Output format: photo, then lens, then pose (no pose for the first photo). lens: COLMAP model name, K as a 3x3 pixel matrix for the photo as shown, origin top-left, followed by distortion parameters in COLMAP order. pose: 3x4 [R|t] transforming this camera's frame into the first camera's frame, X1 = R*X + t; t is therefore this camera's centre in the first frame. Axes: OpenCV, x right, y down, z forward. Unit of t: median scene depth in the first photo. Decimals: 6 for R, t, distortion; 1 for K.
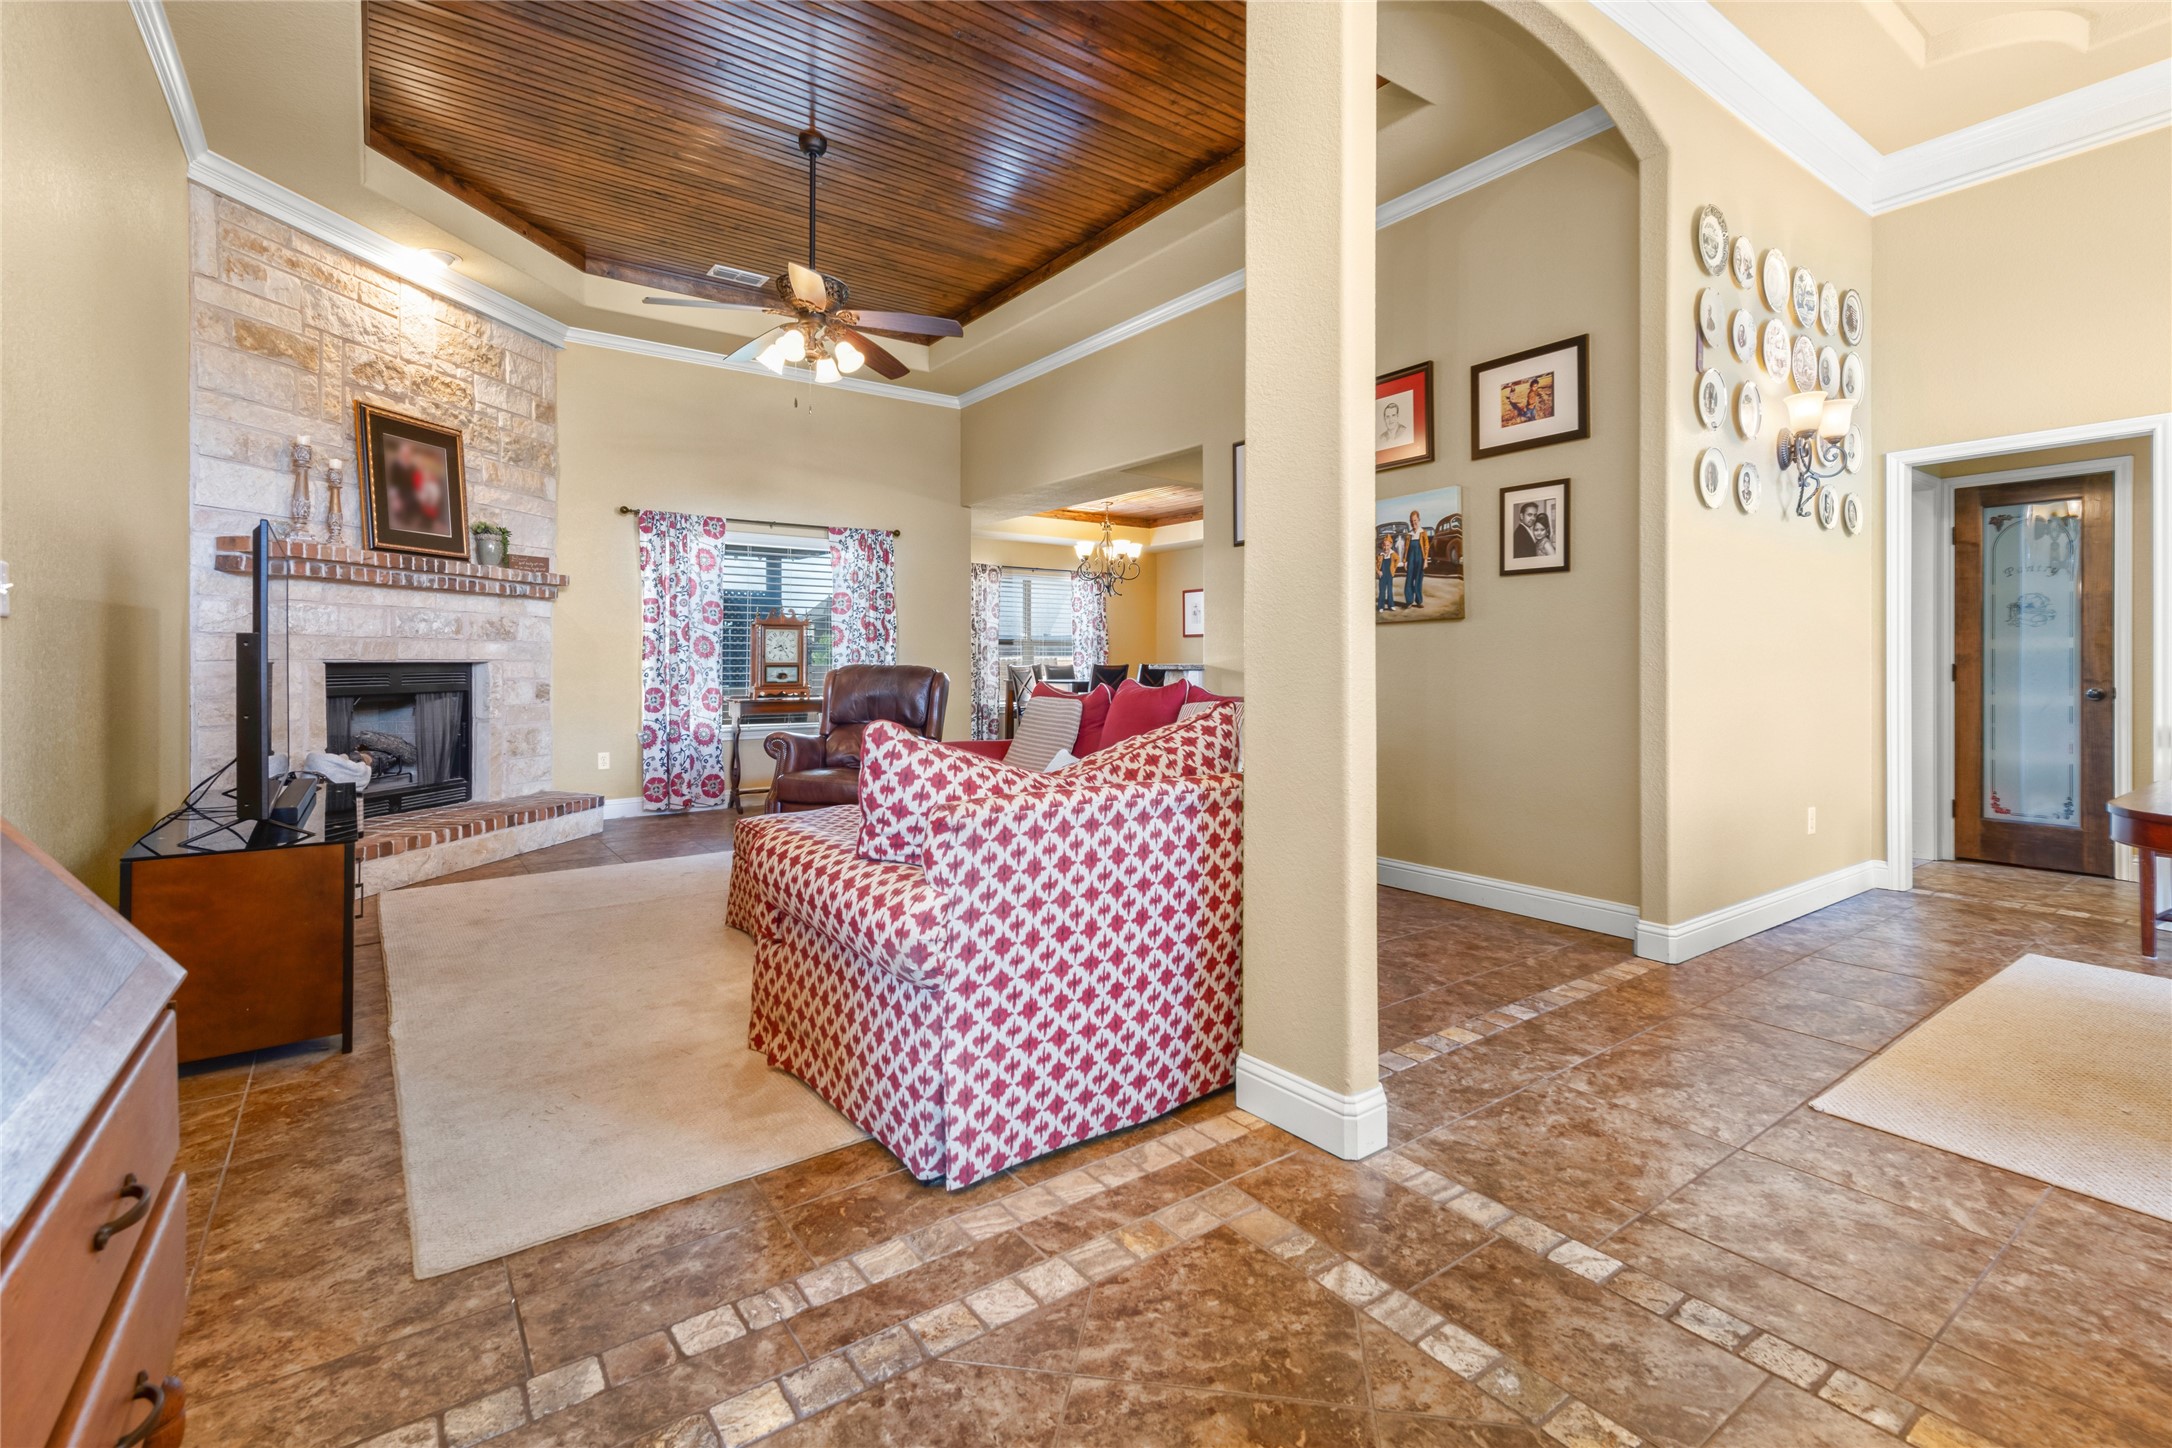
lens RADIAL K [[976.3, 0, 1094.8], [0, 976.3, 662.8], [0, 0, 1]] dist [0.001904, 0.000158]
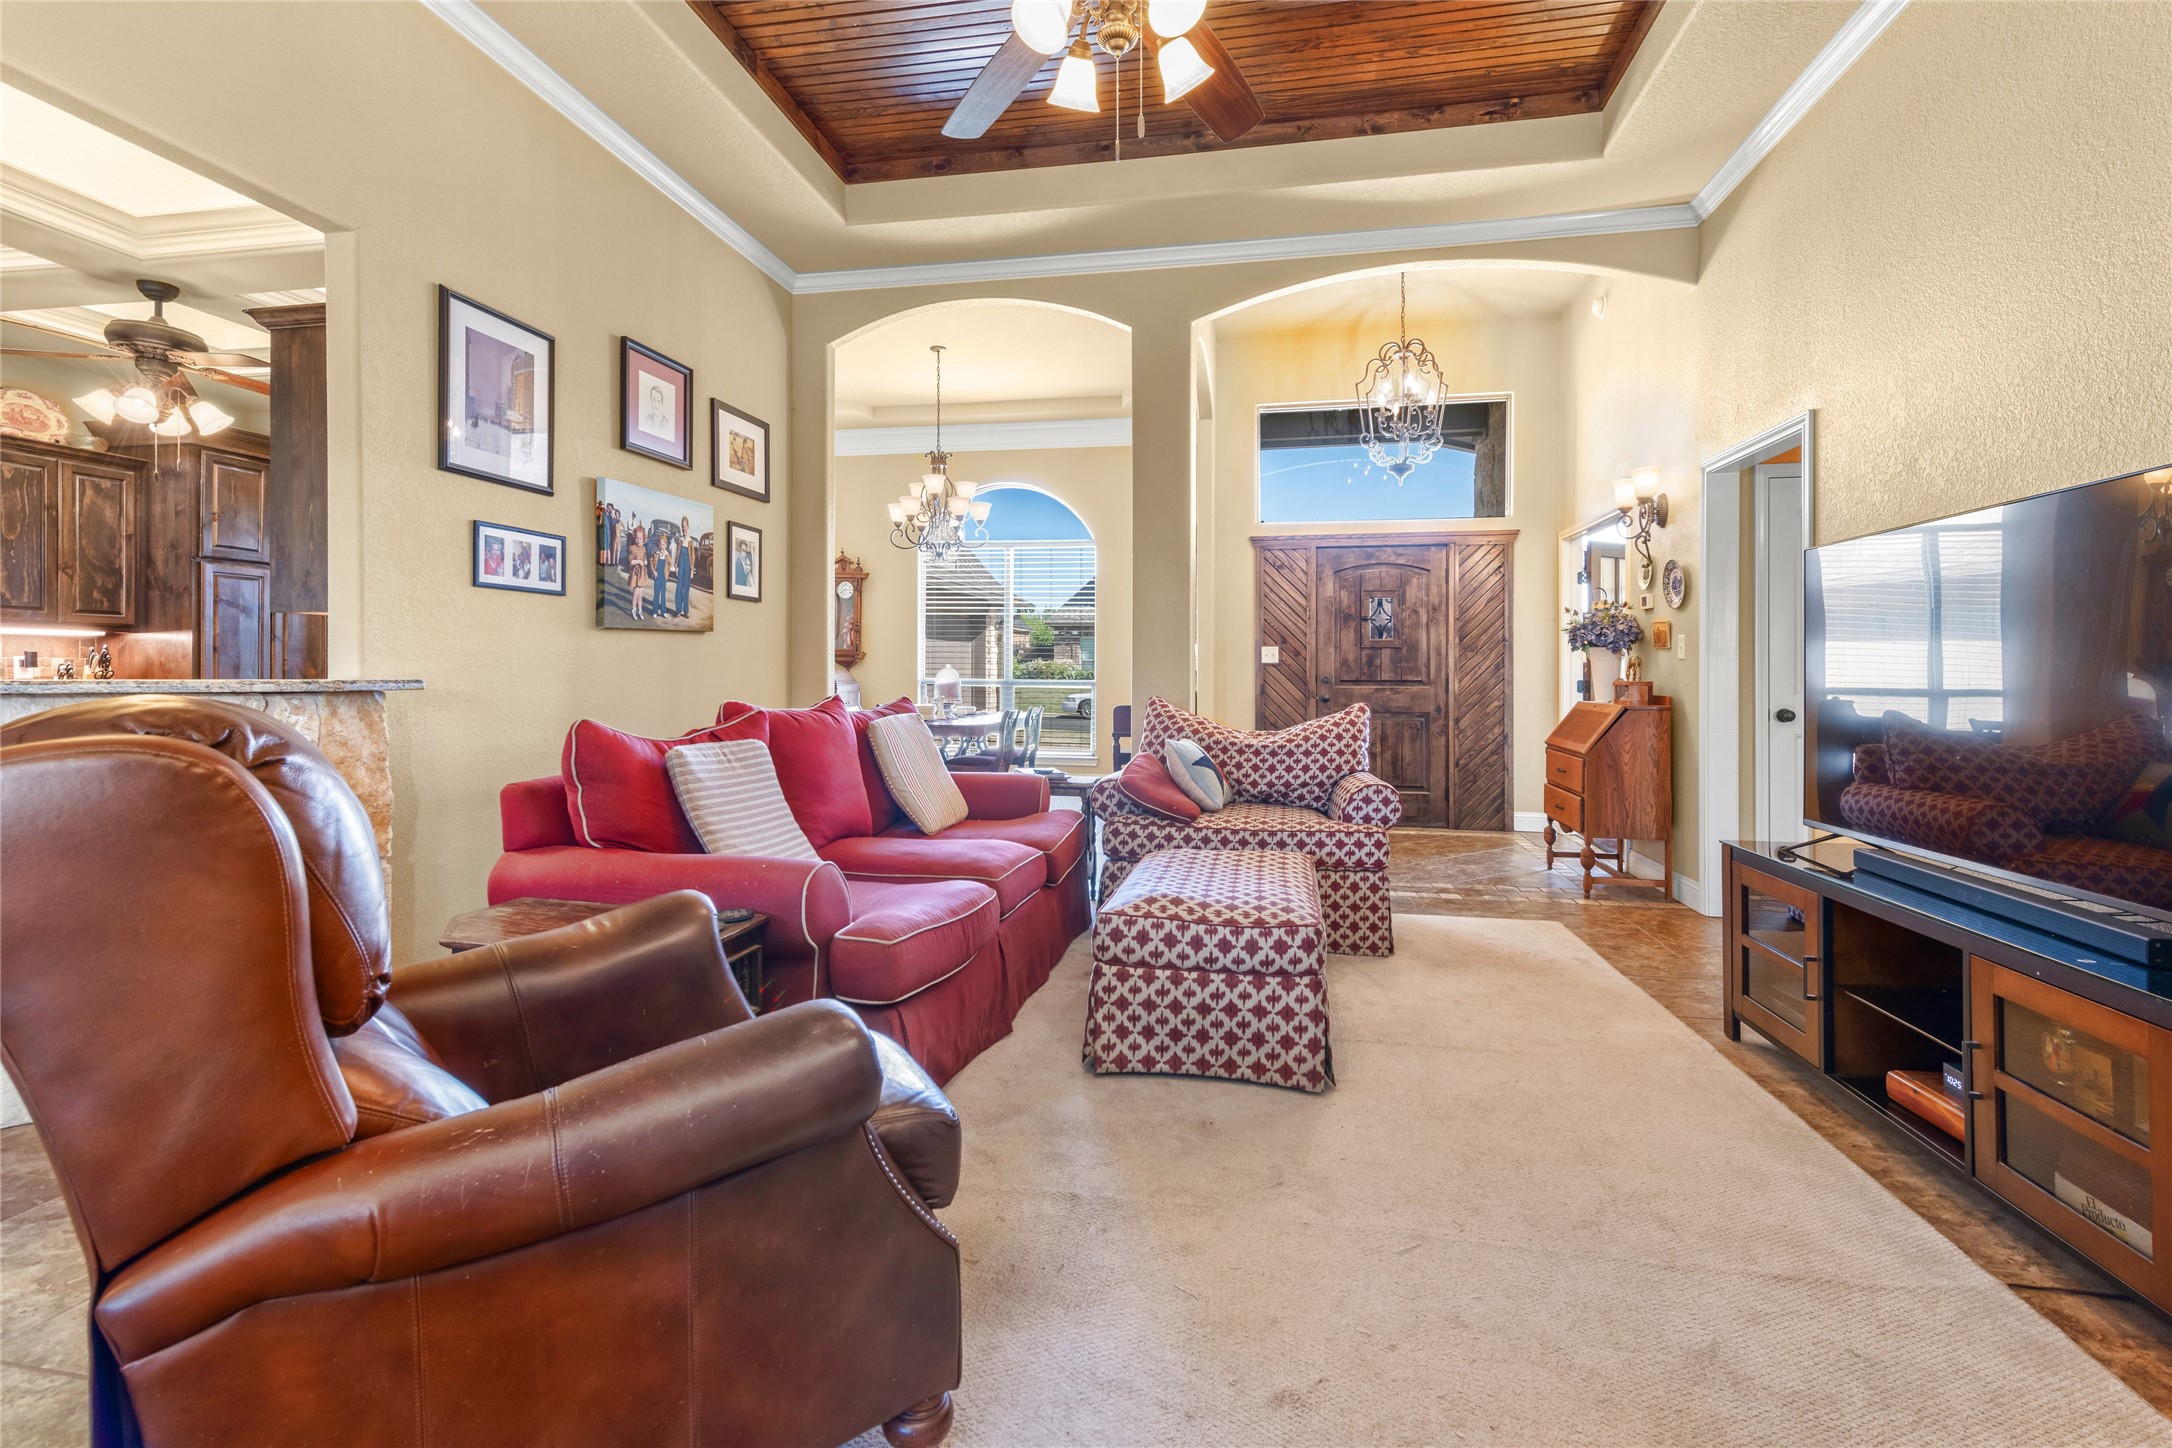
lens RADIAL K [[966.3, 0, 1076.4], [0, 966.3, 672.7], [0, 0, 1]] dist [0.003511, -0.000095]
pose [[-0.676910, -0.003579, 0.736057, -0.507578], [-0.004728, 0.999989, 0.000514, -0.003369], [-0.736051, -0.003132, -0.676919, 1.085252]]
